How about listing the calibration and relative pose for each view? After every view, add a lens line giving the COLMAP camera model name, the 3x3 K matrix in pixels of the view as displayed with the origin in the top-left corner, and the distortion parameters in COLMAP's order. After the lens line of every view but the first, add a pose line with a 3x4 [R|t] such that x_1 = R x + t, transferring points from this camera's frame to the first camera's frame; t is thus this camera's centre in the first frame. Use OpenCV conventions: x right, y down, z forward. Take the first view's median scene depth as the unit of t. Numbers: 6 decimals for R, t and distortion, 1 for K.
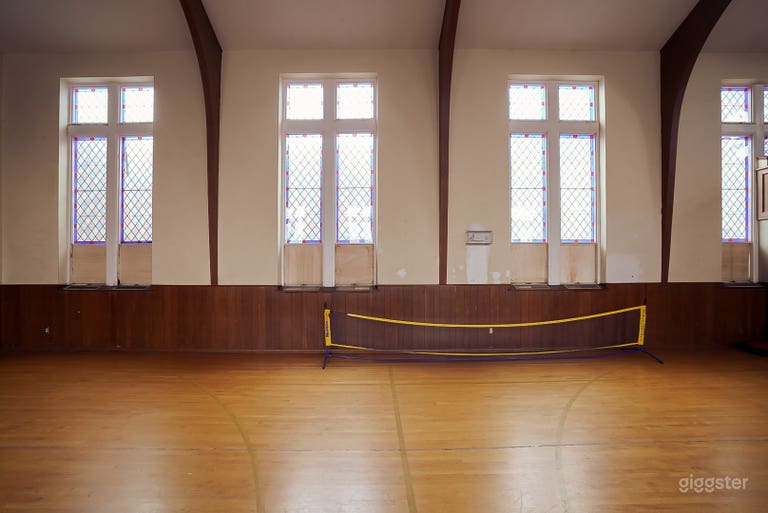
lens RADIAL K [[725.0, 0, 384.0], [0, 725.0, 256.5], [0, 0, 1]] dist [-0.000505, 0.010461]
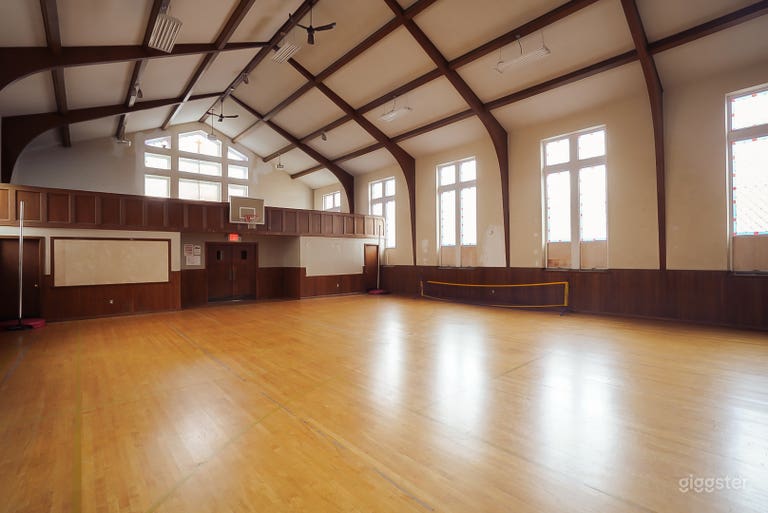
lens RADIAL K [[725.0, 0, 384.0], [0, 725.0, 256.5], [0, 0, 1]] dist [-0.000505, 0.010461]
pose [[0.460389, -0.001152, -0.887717, 1.269788], [0.016238, 0.999843, 0.007124, -0.004326], [0.887569, -0.017694, 0.460335, -0.068254]]
